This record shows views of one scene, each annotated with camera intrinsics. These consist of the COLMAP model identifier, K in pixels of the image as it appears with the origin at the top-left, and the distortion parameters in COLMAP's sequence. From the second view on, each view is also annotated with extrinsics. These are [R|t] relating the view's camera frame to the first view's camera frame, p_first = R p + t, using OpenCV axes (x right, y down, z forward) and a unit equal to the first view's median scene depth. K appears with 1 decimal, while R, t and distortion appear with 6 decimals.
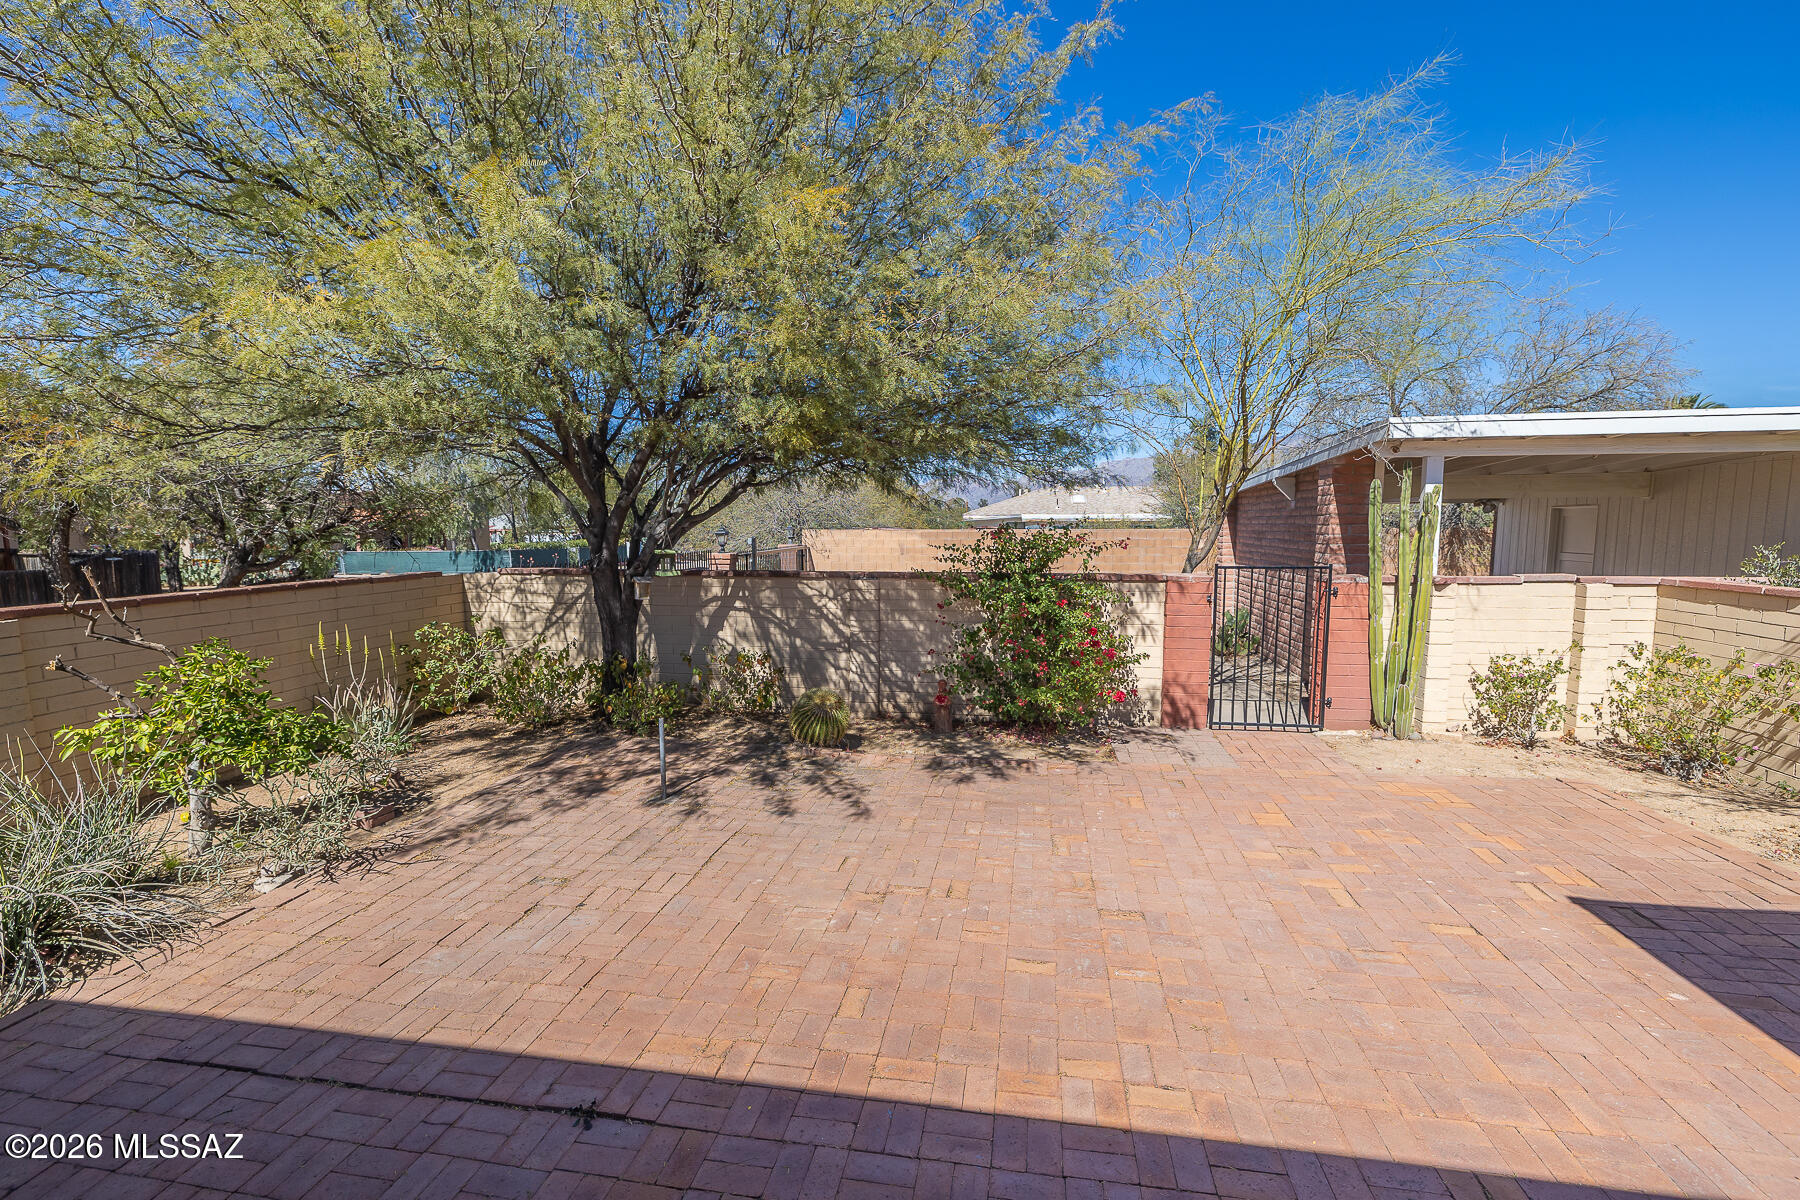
lens RADIAL K [[786.4, 0, 900.0], [0, 786.4, 600.0], [0, 0, 1]] dist [-0.000395, -0.000024]
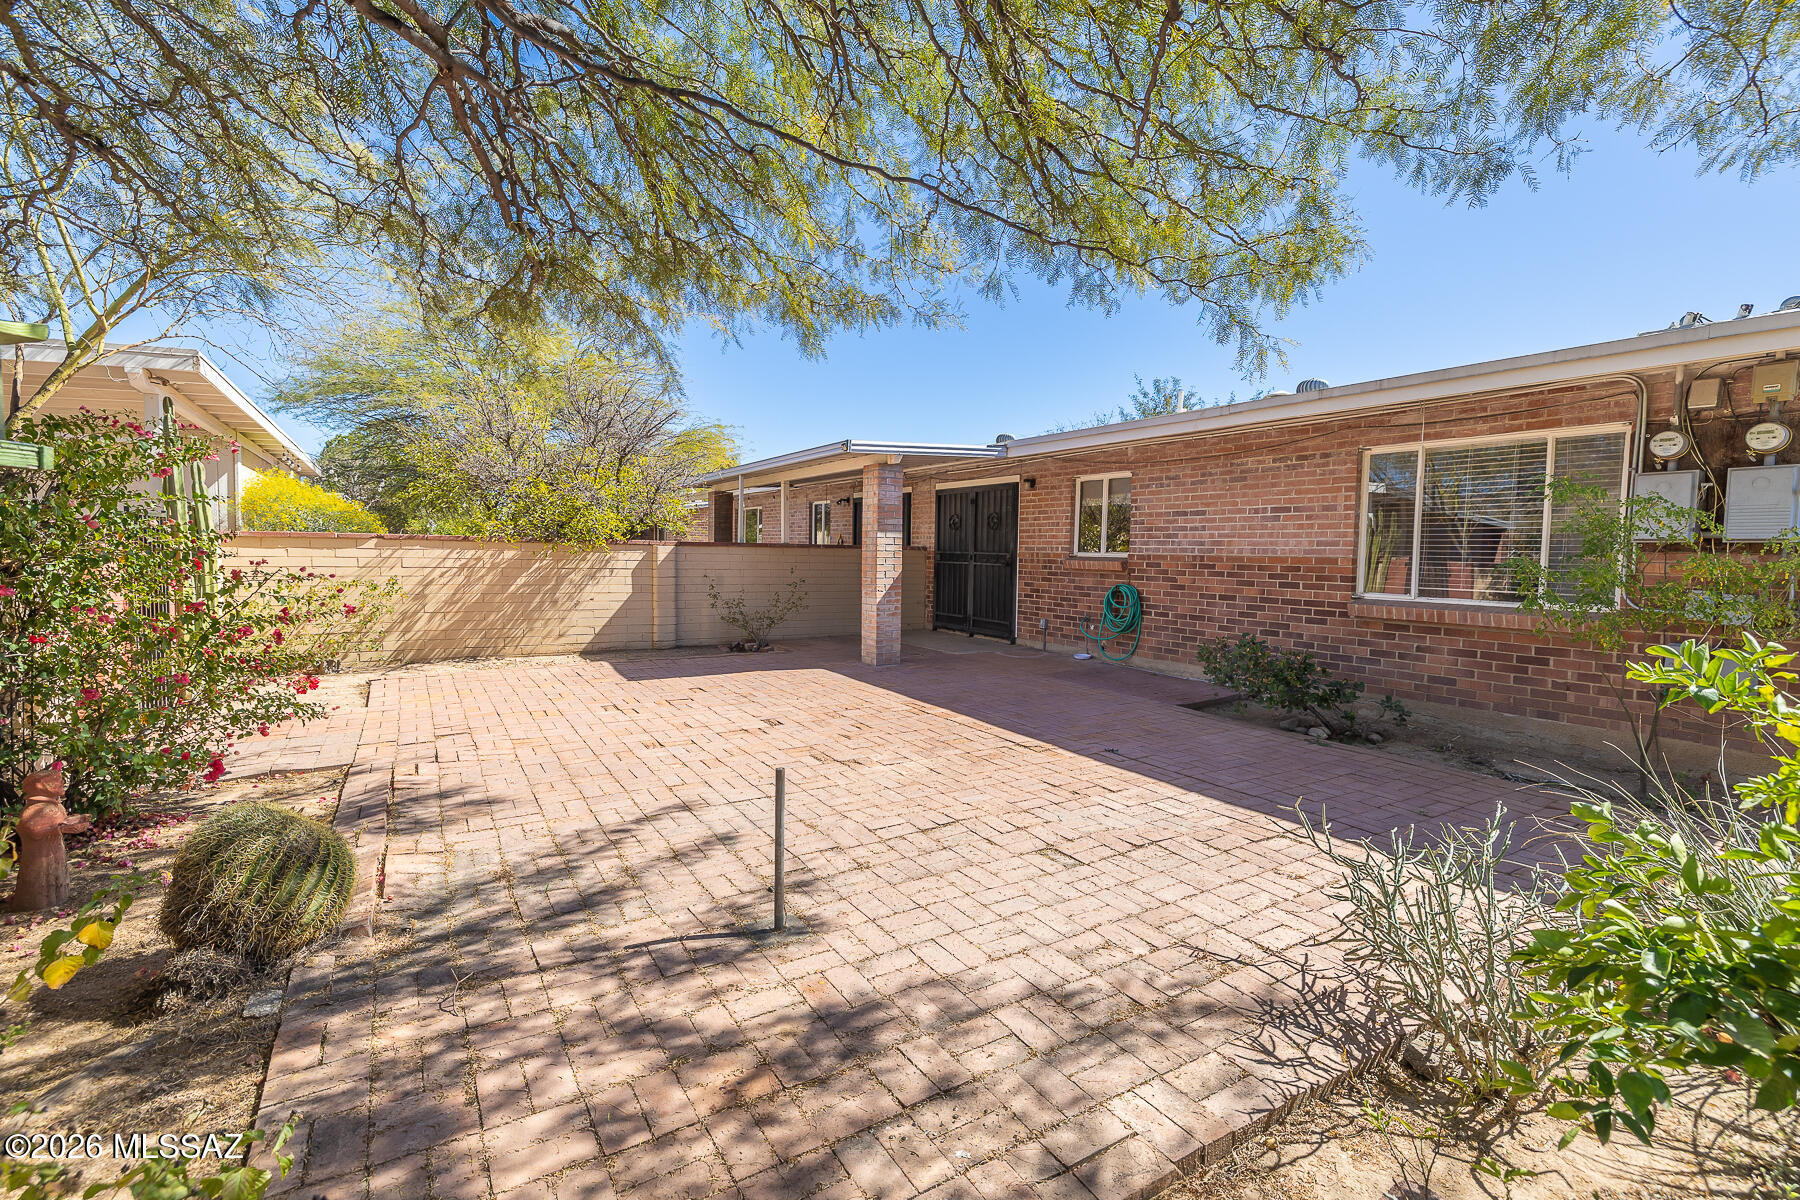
lens RADIAL K [[786.4, 0, 900.0], [0, 786.4, 600.0], [0, 0, 1]] dist [-0.000395, -0.000024]
pose [[-0.655578, -0.051290, 0.753383, -0.642091], [0.070045, 0.989259, 0.128300, -0.004831], [-0.751871, 0.136881, -0.644944, 1.122672]]
